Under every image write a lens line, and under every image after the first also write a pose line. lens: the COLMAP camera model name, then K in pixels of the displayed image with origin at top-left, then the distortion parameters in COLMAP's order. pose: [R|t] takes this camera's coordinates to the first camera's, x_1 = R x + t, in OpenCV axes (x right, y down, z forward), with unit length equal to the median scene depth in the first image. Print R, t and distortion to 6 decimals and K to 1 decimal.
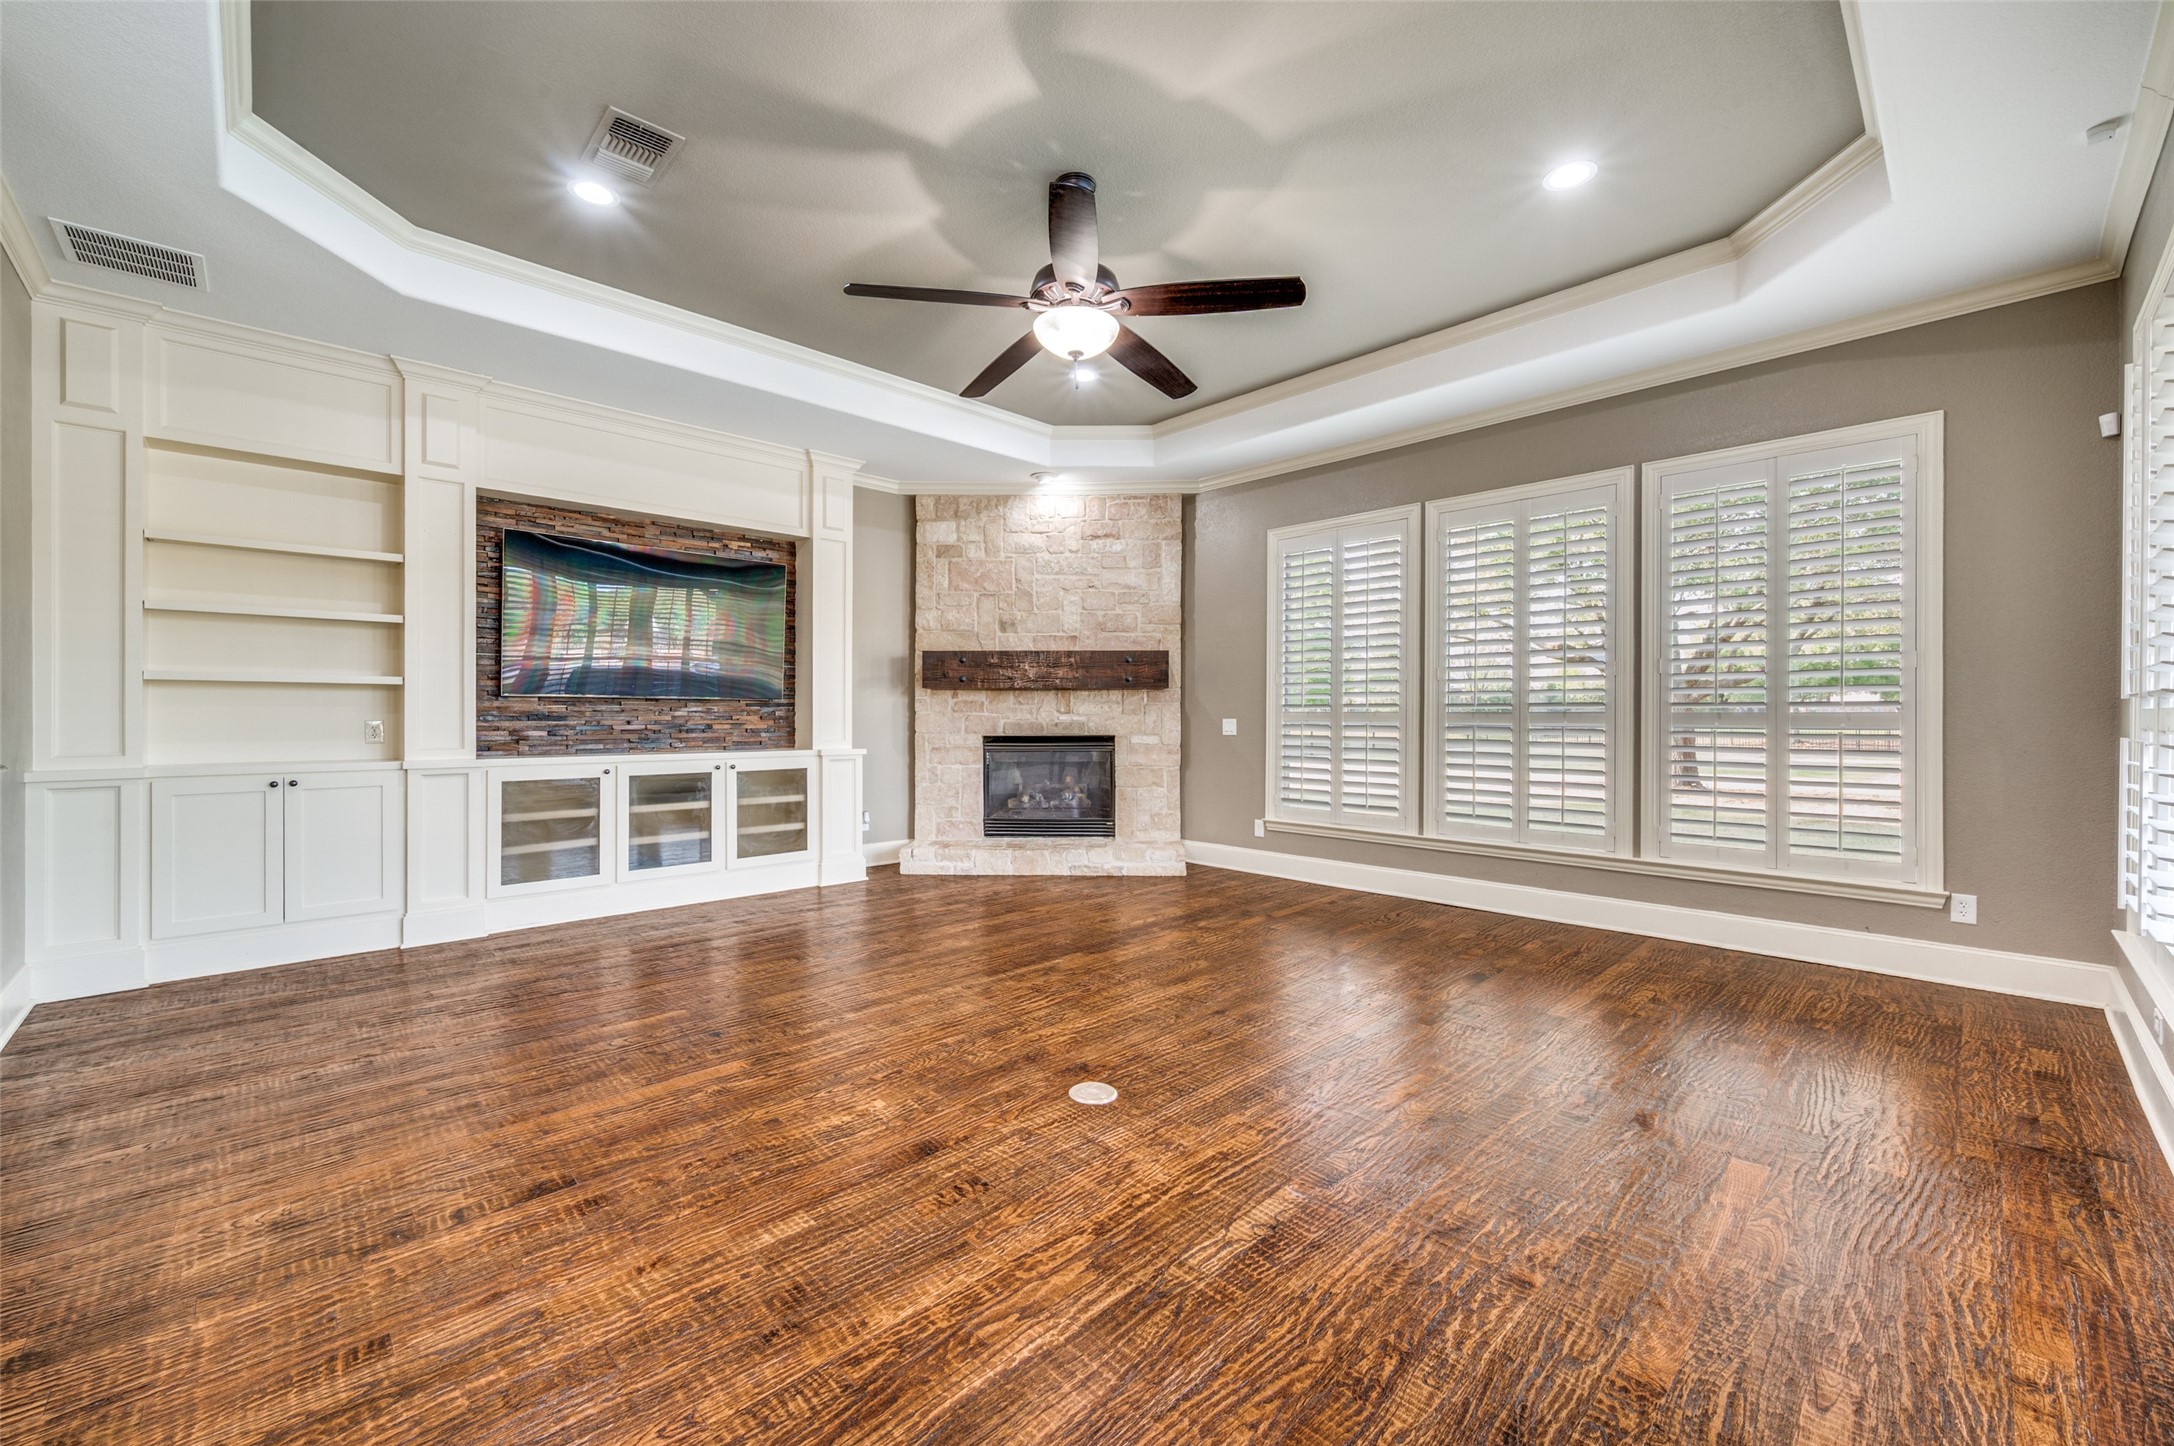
lens RADIAL K [[861.5, 0, 1085.8], [0, 861.5, 716.7], [0, 0, 1]] dist [0.000328, 0.000275]
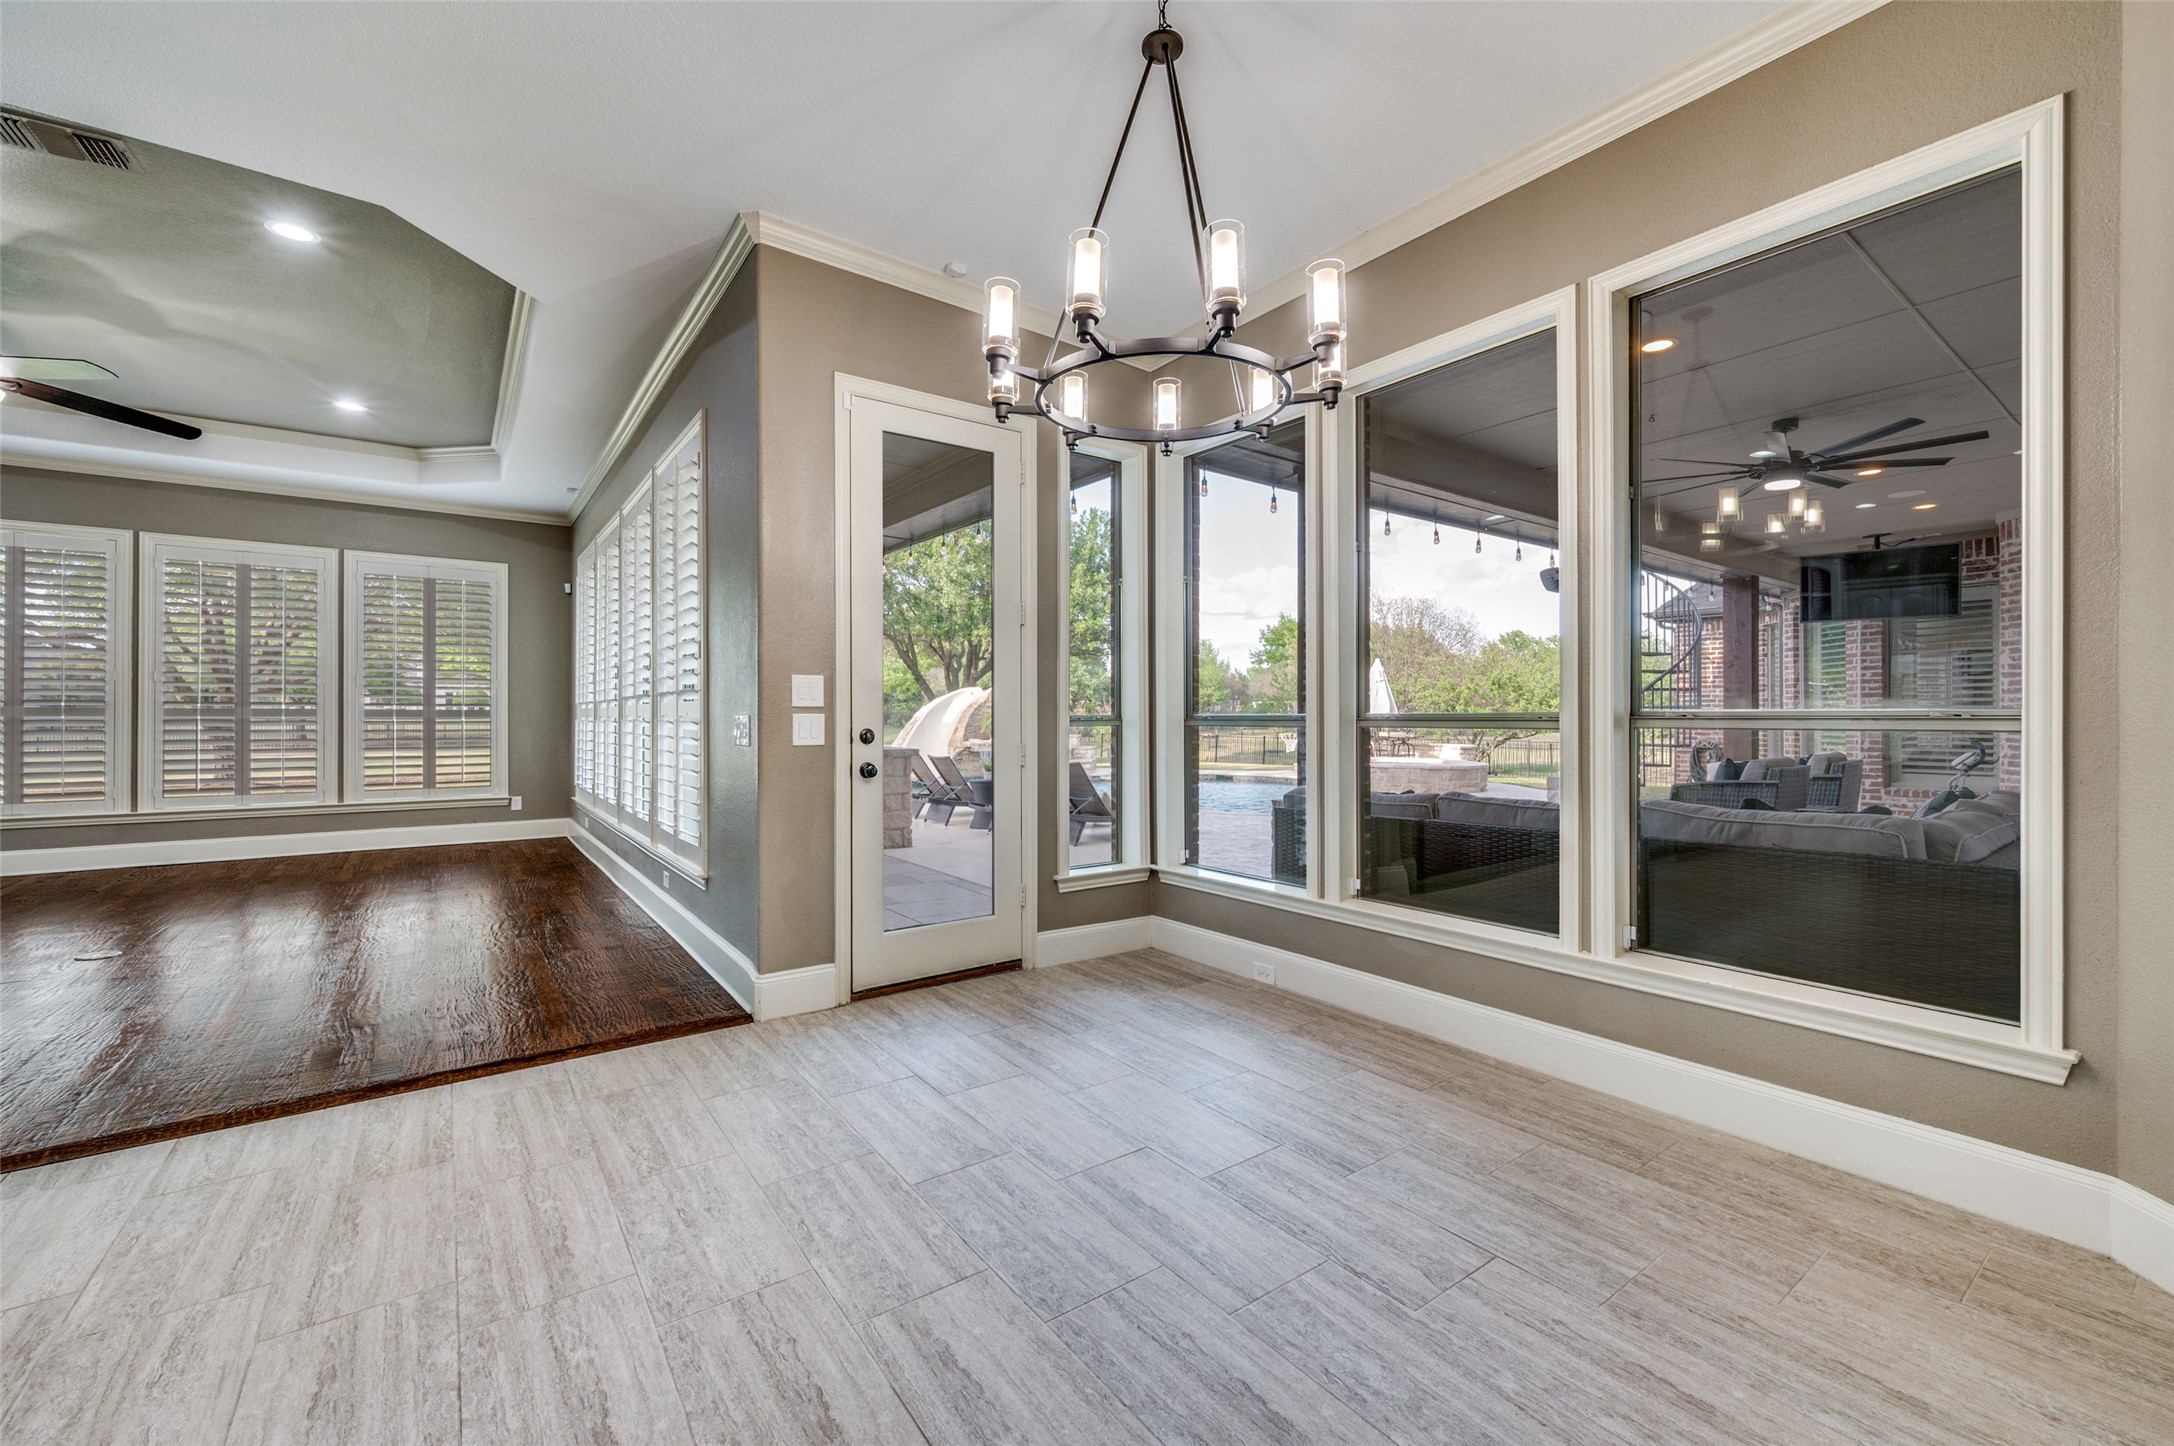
lens RADIAL K [[861.5, 0, 1085.8], [0, 861.5, 716.7], [0, 0, 1]] dist [0.000328, 0.000275]
pose [[0.122561, -0.005855, 0.992444, -0.636773], [0.006154, 0.999968, 0.005139, 0.009155], [-0.992442, 0.005478, 0.122593, -0.450042]]
